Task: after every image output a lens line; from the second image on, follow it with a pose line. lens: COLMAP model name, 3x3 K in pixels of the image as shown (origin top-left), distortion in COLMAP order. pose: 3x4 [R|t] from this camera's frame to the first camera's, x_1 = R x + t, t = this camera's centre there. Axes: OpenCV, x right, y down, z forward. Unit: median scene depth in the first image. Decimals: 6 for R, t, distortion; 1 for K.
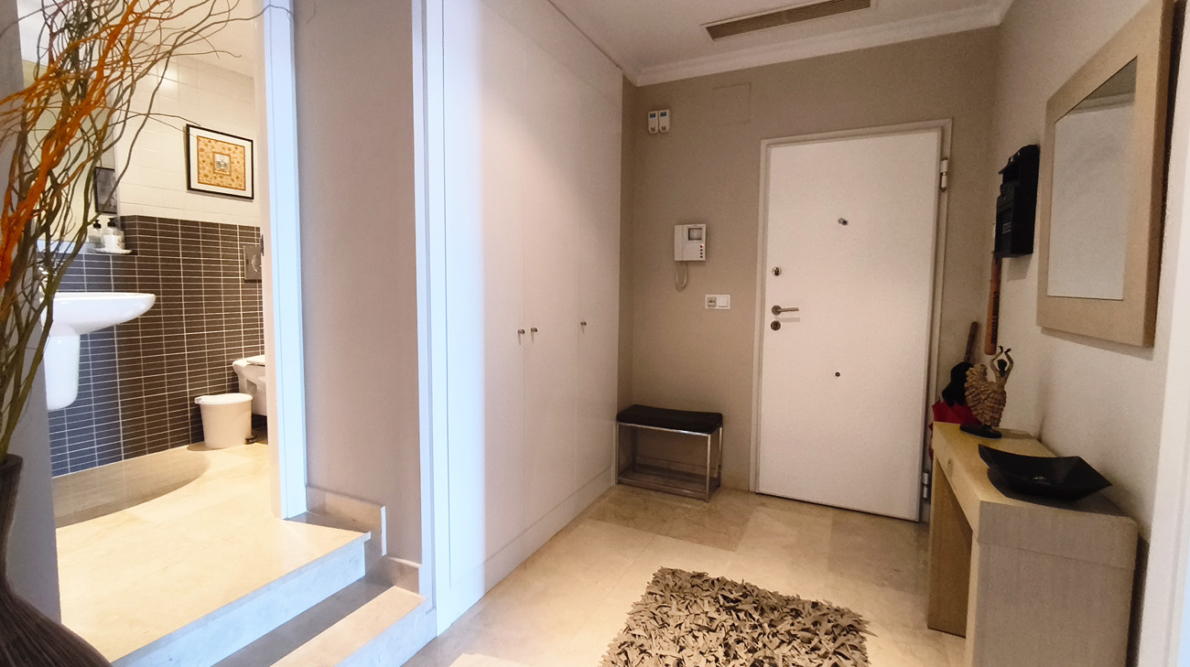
lens RADIAL K [[524.1, 0, 596.4], [0, 524.1, 328.0], [0, 0, 1]] dist [-0.004068, 0.002591]
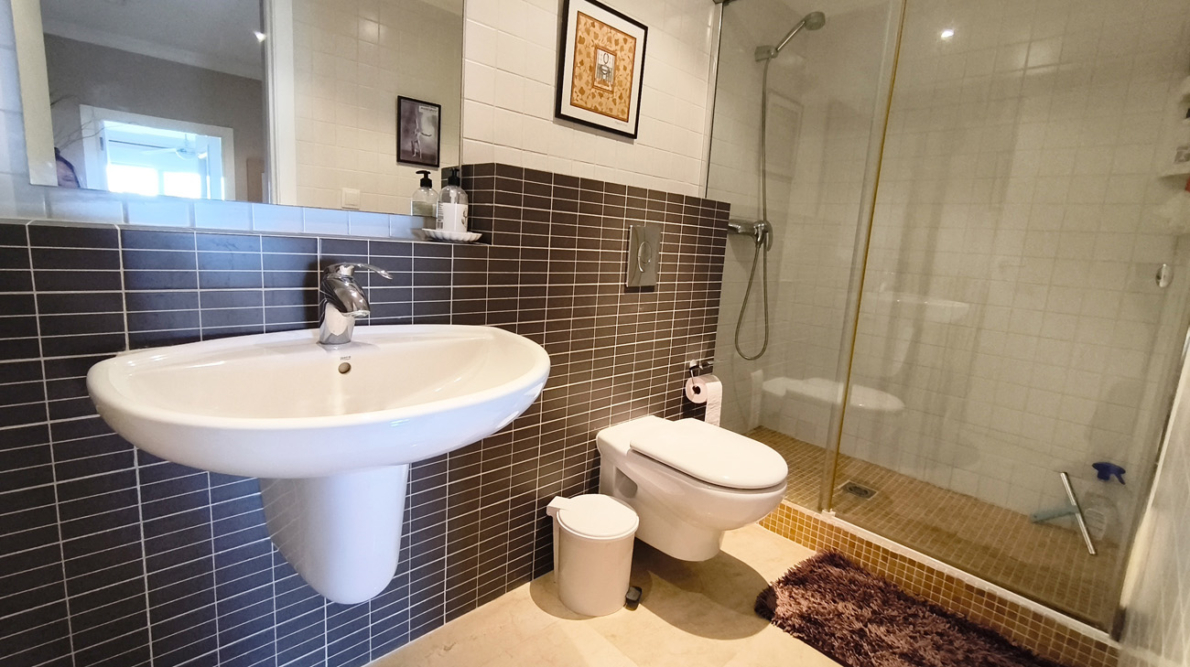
lens RADIAL K [[524.1, 0, 592.7], [0, 524.1, 329.0], [0, 0, 1]] dist [-0.004068, 0.002591]
pose [[0.938873, 0.104723, -0.327949, -0.545430], [-0.080871, 0.993043, 0.085584, -0.097307], [0.334630, -0.053831, 0.940811, 0.494774]]
